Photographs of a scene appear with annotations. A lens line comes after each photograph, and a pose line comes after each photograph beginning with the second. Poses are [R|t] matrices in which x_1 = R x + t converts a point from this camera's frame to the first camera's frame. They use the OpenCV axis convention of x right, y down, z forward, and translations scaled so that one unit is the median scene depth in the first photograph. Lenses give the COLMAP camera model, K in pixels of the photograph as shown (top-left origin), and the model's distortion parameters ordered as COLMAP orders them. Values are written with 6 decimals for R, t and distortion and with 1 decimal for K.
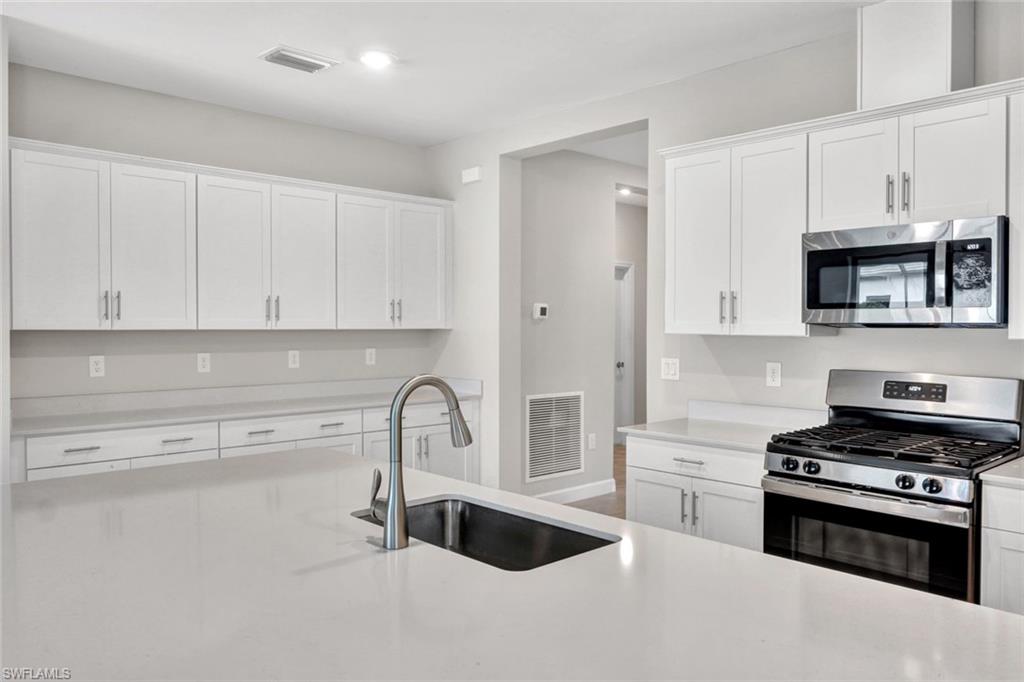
lens RADIAL K [[763.3, 0, 518.3], [0, 763.3, 340.4], [0, 0, 1]] dist [0.006983, -0.005032]
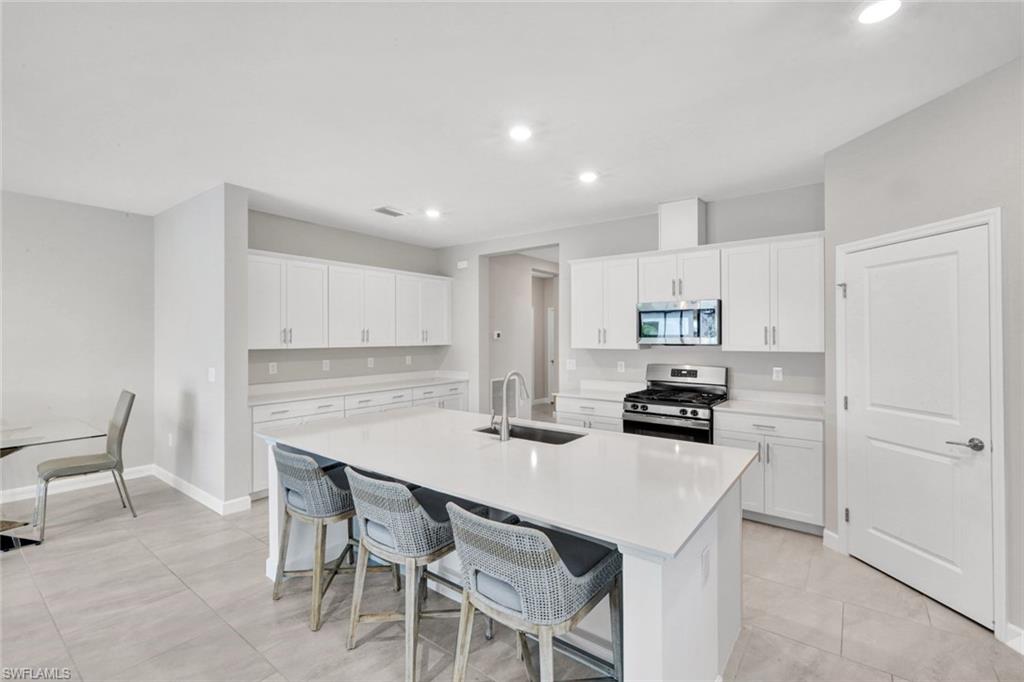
lens RADIAL K [[462.2, 0, 520.6], [0, 462.2, 340.3], [0, 0, 1]] dist [0.002682, 0.000784]
pose [[0.984360, -0.005932, 0.176066, -0.187294], [0.008153, 0.999896, -0.011890, -0.017971], [-0.175978, 0.013140, 0.984306, -0.251391]]
